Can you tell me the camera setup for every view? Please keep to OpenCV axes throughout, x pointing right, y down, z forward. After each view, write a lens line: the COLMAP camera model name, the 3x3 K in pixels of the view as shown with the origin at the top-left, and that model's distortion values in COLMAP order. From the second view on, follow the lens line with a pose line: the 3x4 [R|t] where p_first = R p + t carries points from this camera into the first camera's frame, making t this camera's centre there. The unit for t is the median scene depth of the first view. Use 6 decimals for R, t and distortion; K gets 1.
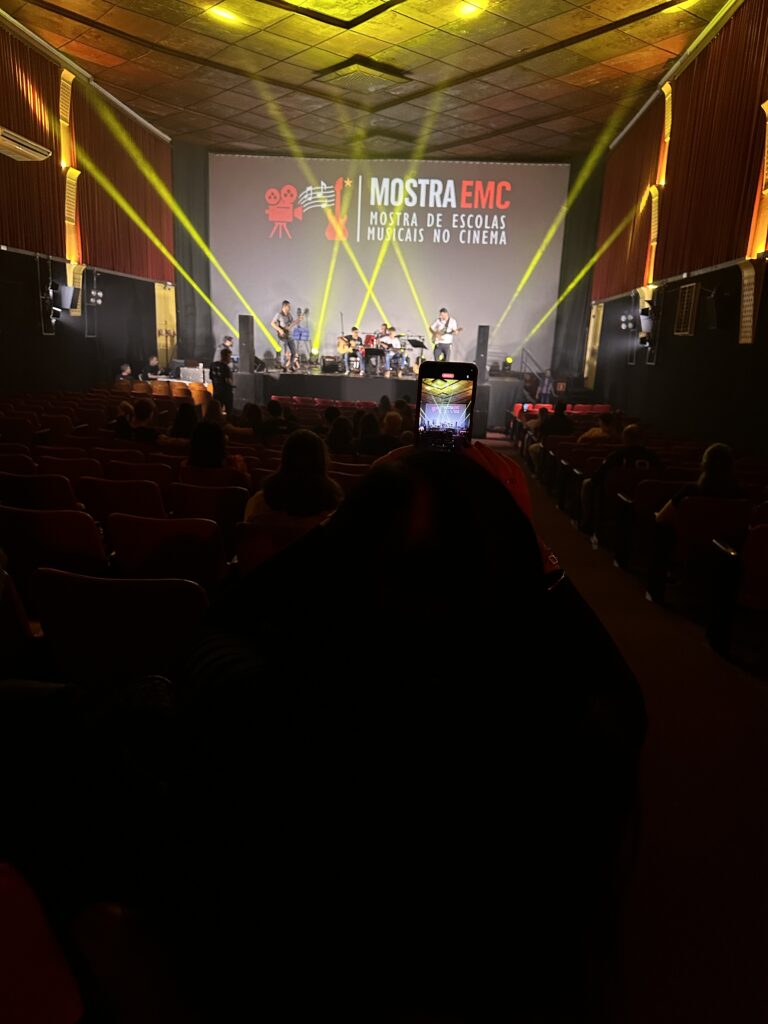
lens RADIAL K [[711.3, 0, 379.9], [0, 711.3, 506.9], [0, 0, 1]] dist [0.053174, -0.049914]
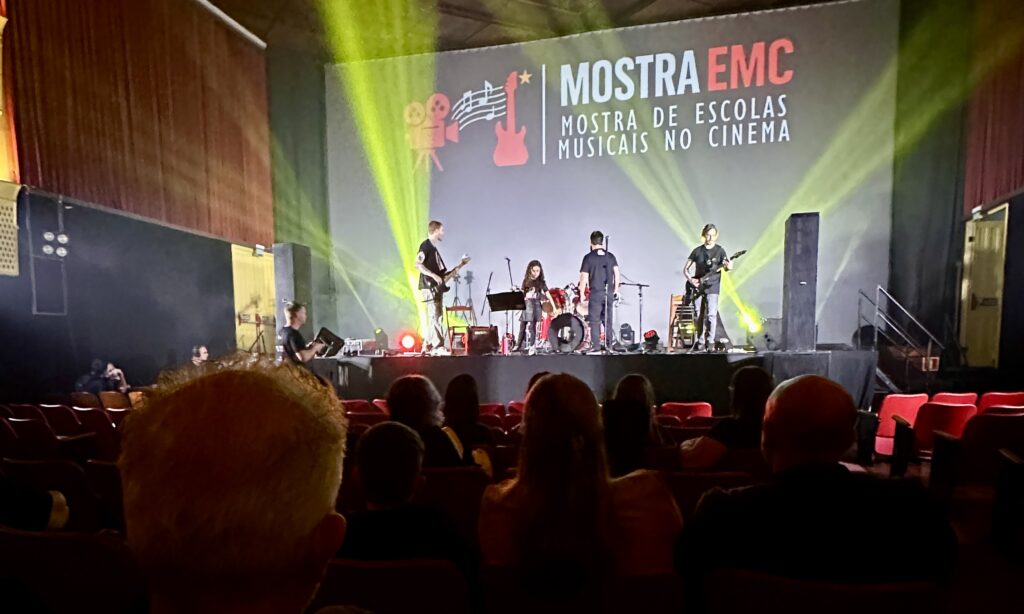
lens RADIAL K [[695.4, 0, 488.5], [0, 695.4, 436.5], [0, 0, 1]] dist [-0.024104, 0.014516]
pose [[0.983493, -0.033359, -0.177846, 0.023367], [0.012139, 0.992808, -0.119097, -0.056681], [0.180540, 0.114973, 0.976825, 0.423863]]
